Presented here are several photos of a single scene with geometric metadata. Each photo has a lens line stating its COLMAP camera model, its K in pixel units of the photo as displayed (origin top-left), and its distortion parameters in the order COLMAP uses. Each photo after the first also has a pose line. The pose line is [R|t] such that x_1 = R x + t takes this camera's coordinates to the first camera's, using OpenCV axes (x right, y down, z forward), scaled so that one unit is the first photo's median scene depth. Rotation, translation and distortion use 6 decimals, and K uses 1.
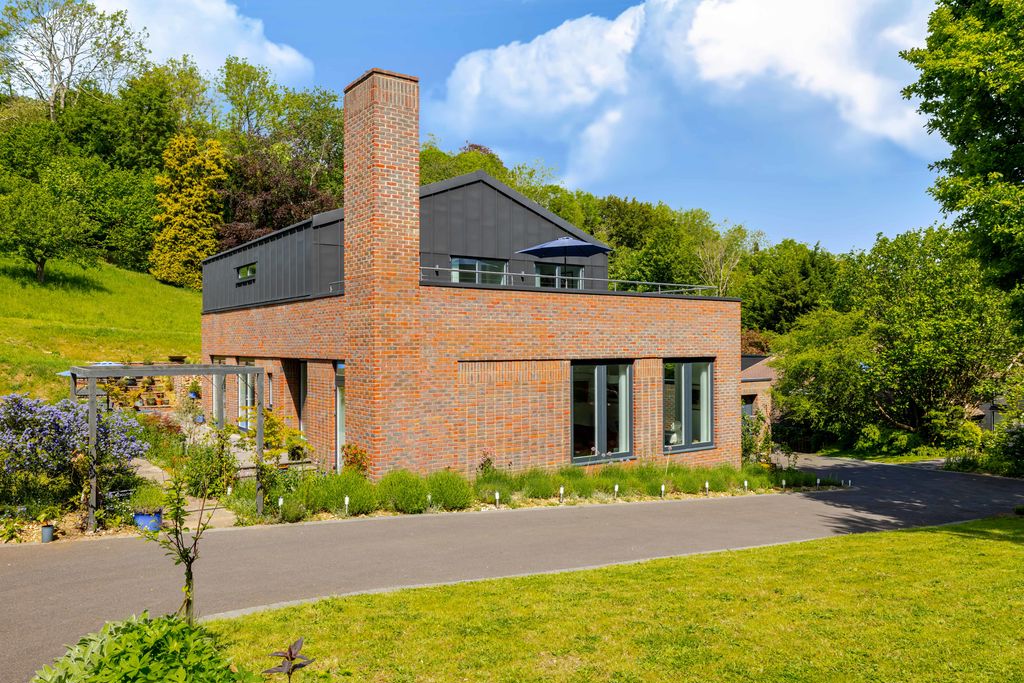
lens RADIAL K [[734.0, 0, 512.0], [0, 734.0, 341.5], [0, 0, 1]] dist [0.000876, 0.000034]
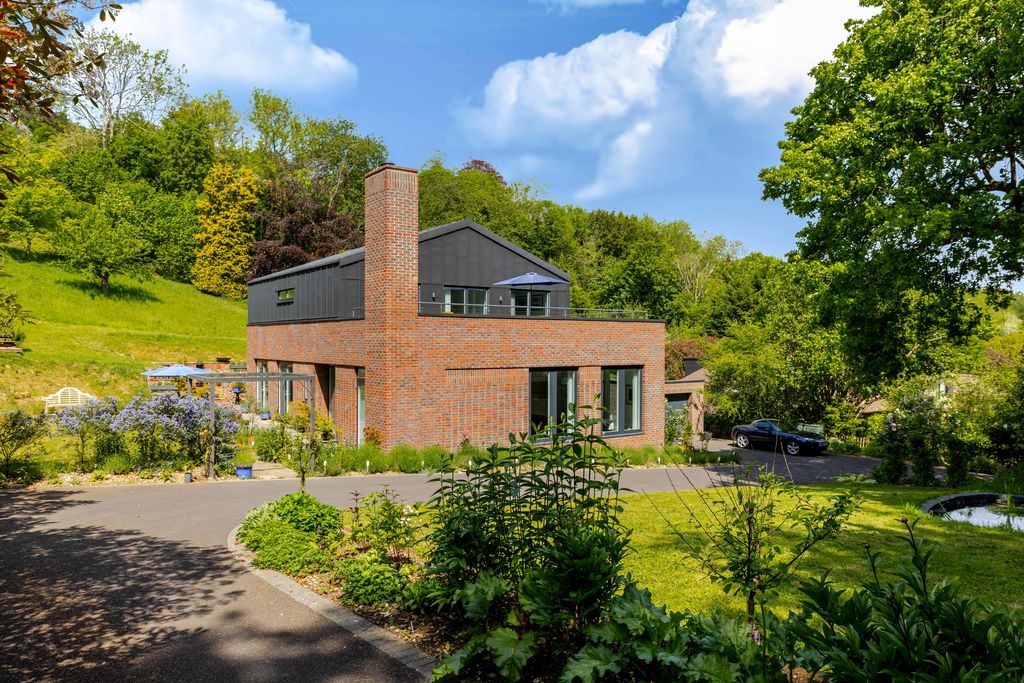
lens RADIAL K [[734.0, 0, 512.0], [0, 734.0, 341.5], [0, 0, 1]] dist [0.000876, 0.000034]
pose [[0.999913, 0.005693, -0.011929, 0.032531], [-0.005585, 0.999944, 0.008985, -0.018243], [0.011980, -0.008918, 0.999888, -0.185823]]
